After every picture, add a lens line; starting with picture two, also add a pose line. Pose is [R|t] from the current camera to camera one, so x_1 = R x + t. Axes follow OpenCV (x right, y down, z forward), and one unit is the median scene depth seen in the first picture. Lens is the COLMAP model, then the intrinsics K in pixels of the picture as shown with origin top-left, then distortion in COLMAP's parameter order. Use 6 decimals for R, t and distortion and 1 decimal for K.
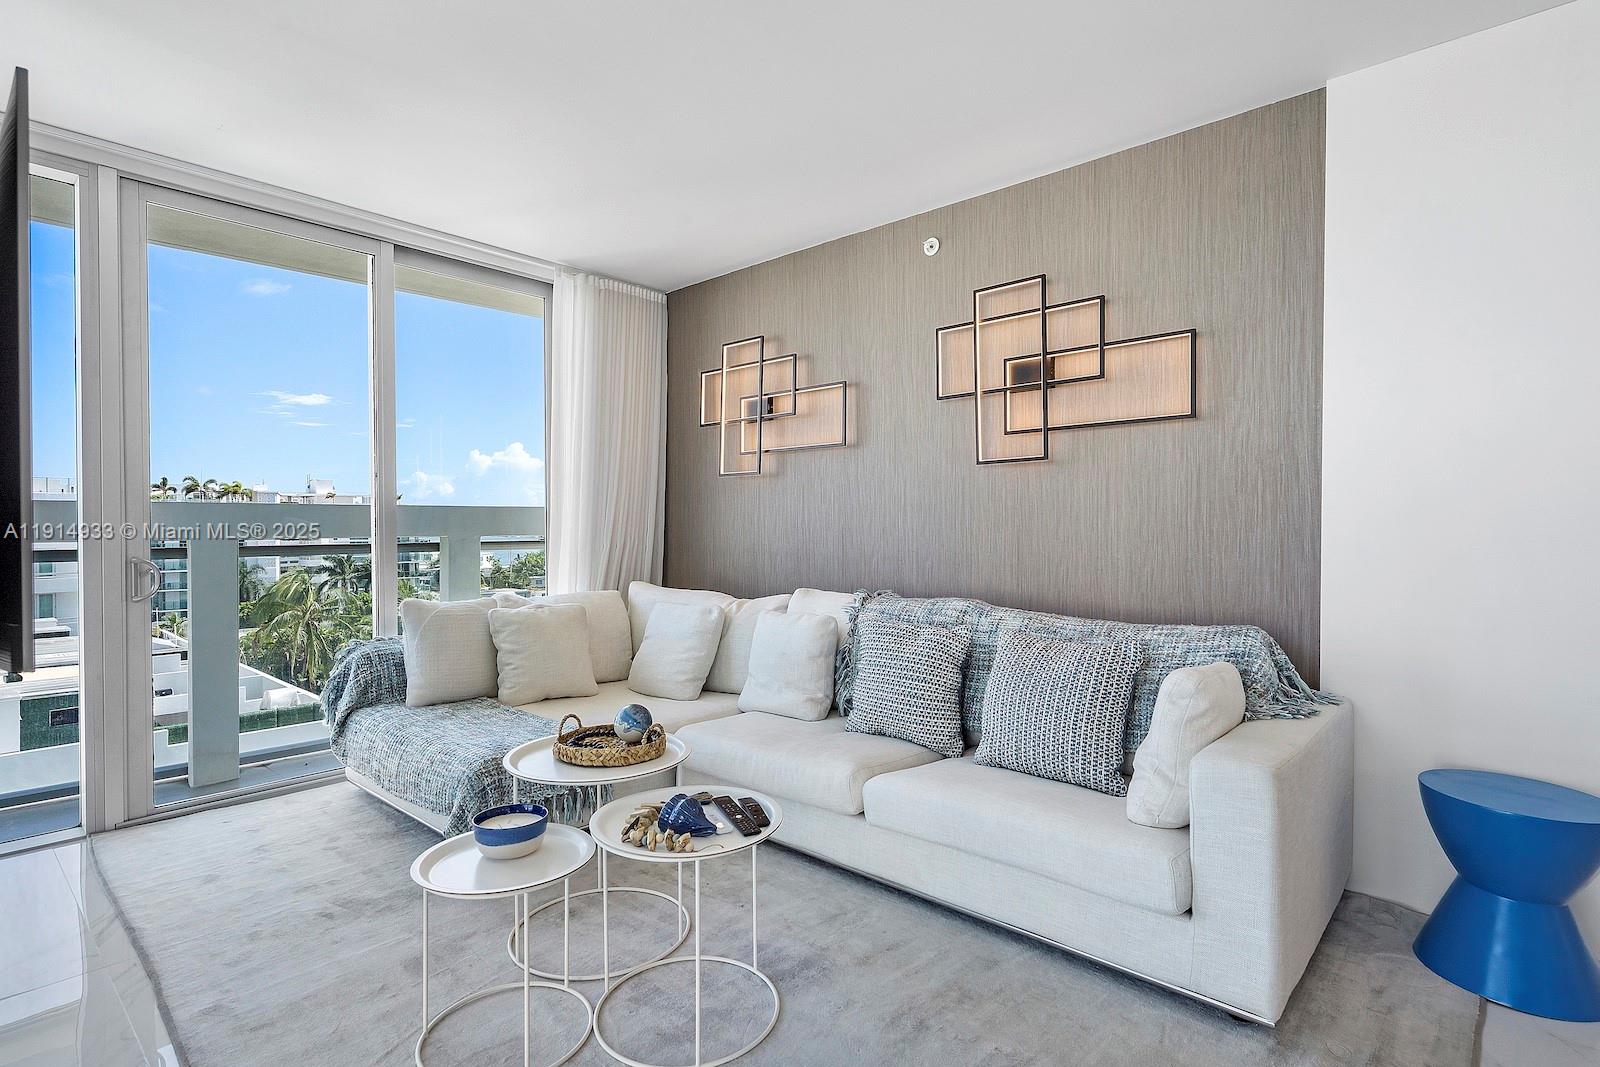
lens RADIAL K [[799.2, 0, 800.0], [0, 799.2, 533.5], [0, 0, 1]] dist [0.002057, 0.000395]
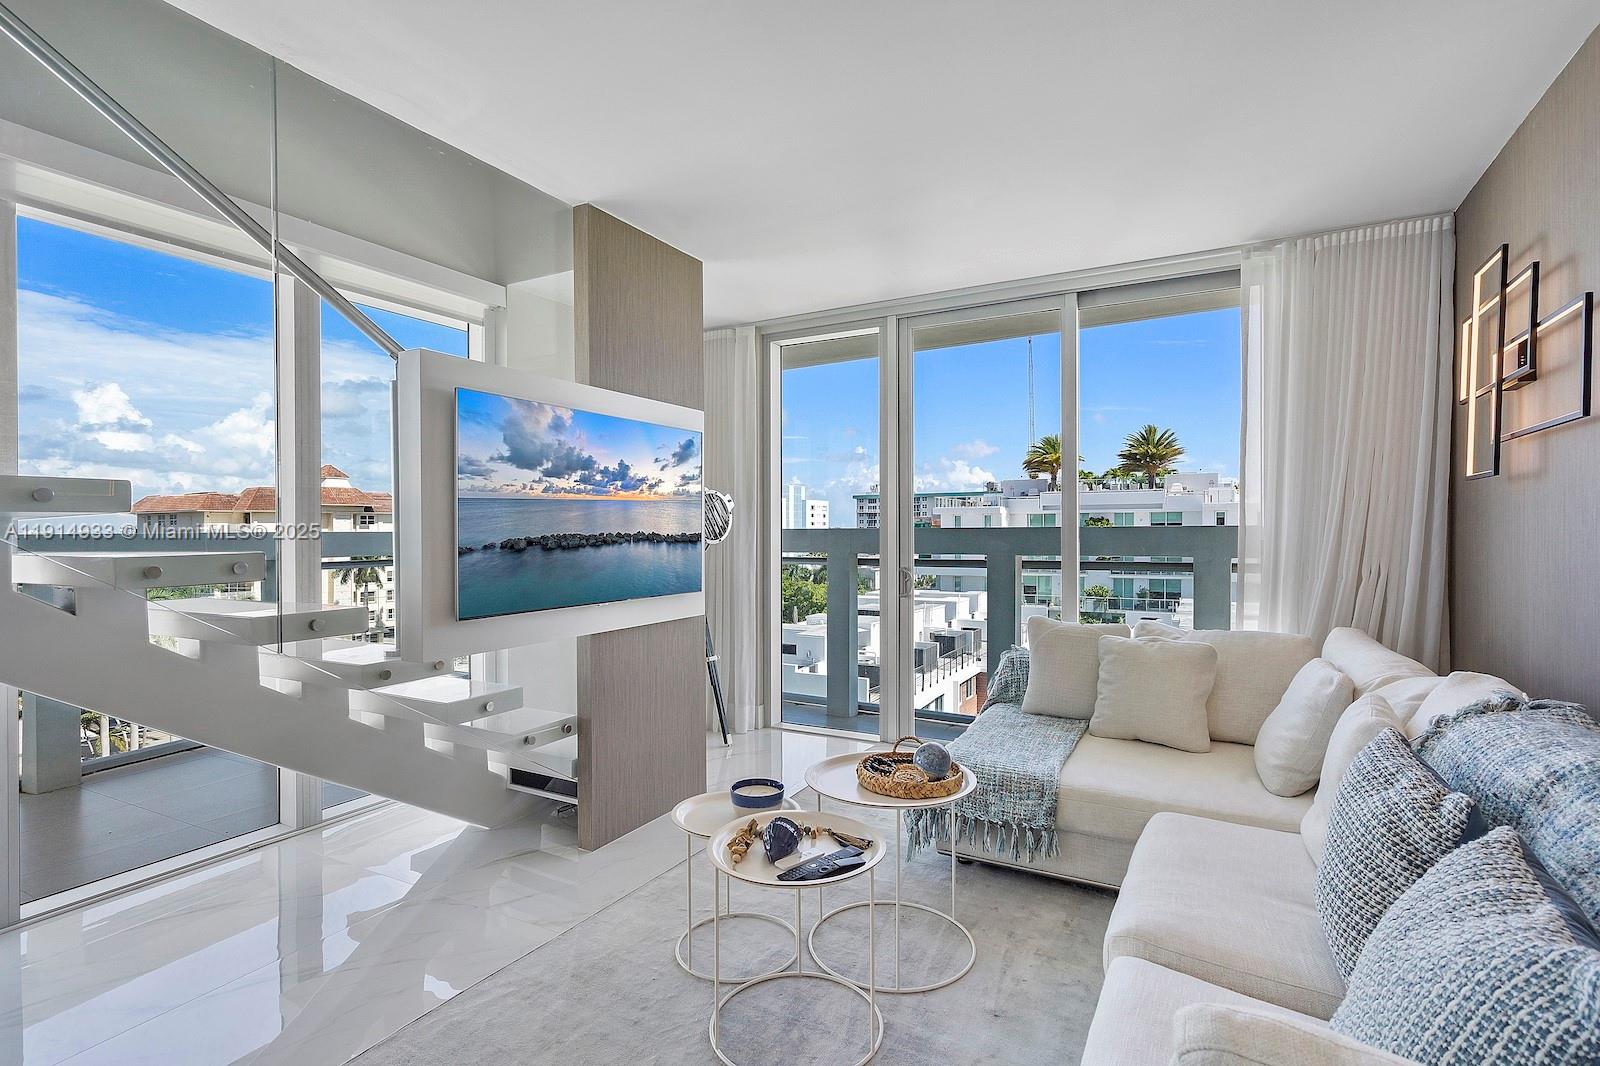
lens RADIAL K [[769.5, 0, 800.0], [0, 769.5, 533.0], [0, 0, 1]] dist [0.000548, 0.000640]
pose [[0.229536, 0.005704, -0.973283, 0.451296], [-0.005388, 0.999975, 0.004590, -0.034608], [0.973285, 0.004190, 0.229561, 0.399616]]
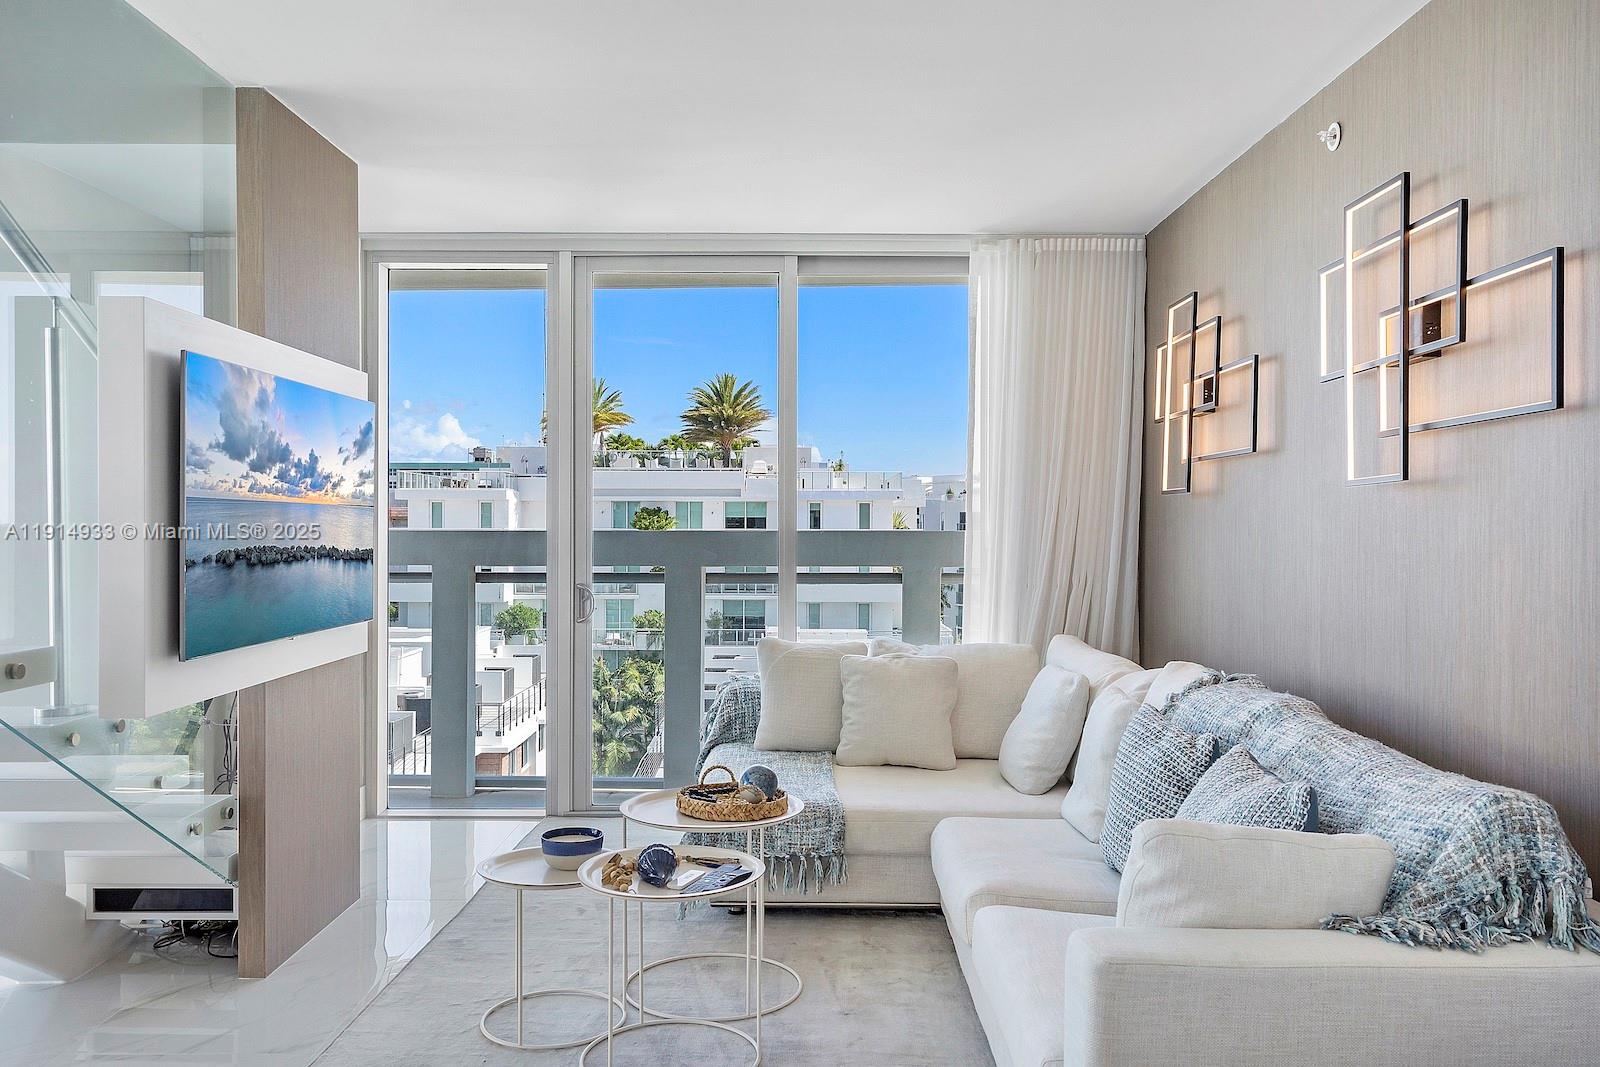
lens RADIAL K [[1260.6, 0, 800.0], [0, 1260.6, 533.5], [0, 0, 1]] dist [0.001726, -0.002436]
pose [[0.667319, 0.009170, -0.744716, 0.613179], [-0.010222, 0.999943, 0.003153, -0.043816], [0.744702, 0.005508, 0.667374, 0.021033]]
